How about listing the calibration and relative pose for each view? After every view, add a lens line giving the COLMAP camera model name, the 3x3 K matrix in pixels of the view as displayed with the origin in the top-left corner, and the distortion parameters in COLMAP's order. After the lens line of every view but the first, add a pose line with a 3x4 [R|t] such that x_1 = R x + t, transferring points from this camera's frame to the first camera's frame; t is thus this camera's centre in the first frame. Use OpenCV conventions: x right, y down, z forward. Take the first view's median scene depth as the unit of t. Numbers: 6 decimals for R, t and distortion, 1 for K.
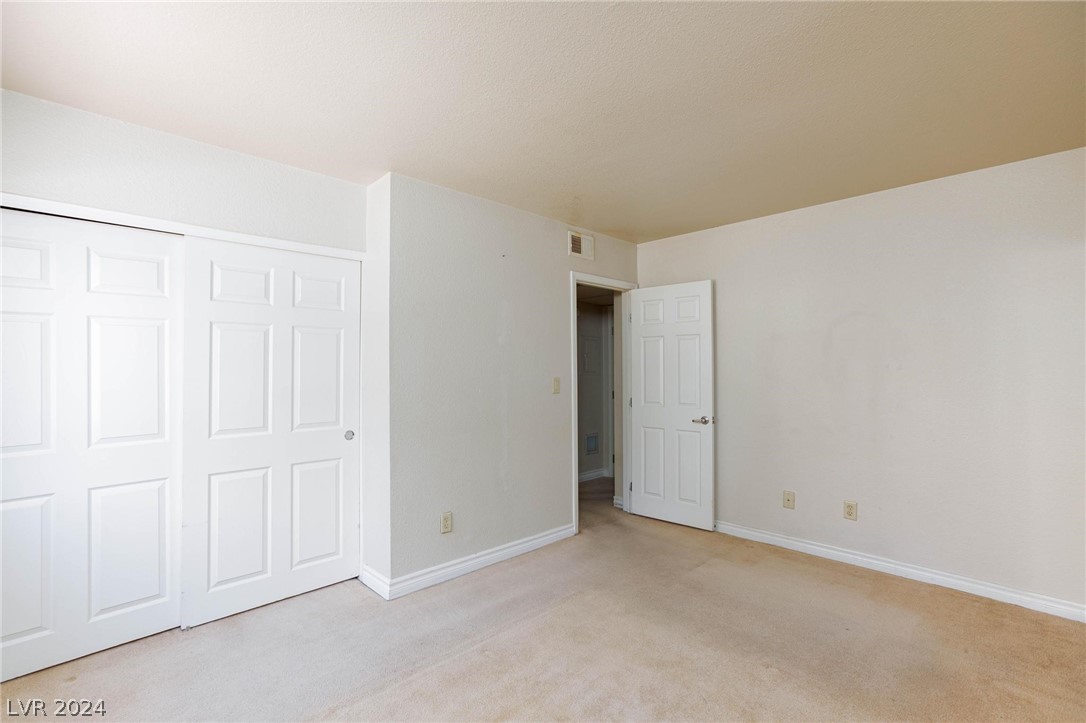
lens RADIAL K [[496.3, 0, 543.0], [0, 496.3, 361.5], [0, 0, 1]] dist [-0.025508, 0.017798]
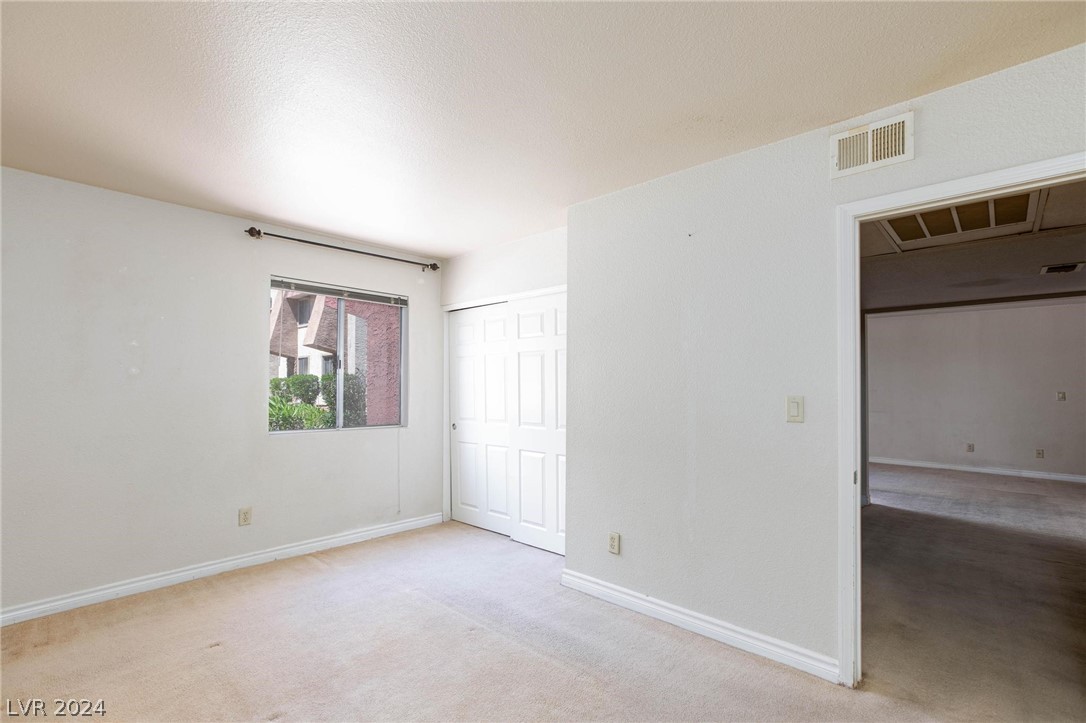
lens RADIAL K [[498.3, 0, 546.0], [0, 498.3, 386.2], [0, 0, 1]] dist [-0.000913, 0.017421]
pose [[0.060618, 0.005492, -0.998146, 0.755806], [0.012732, 0.999899, 0.006275, 0.013983], [0.998080, -0.013089, 0.060542, 0.808594]]
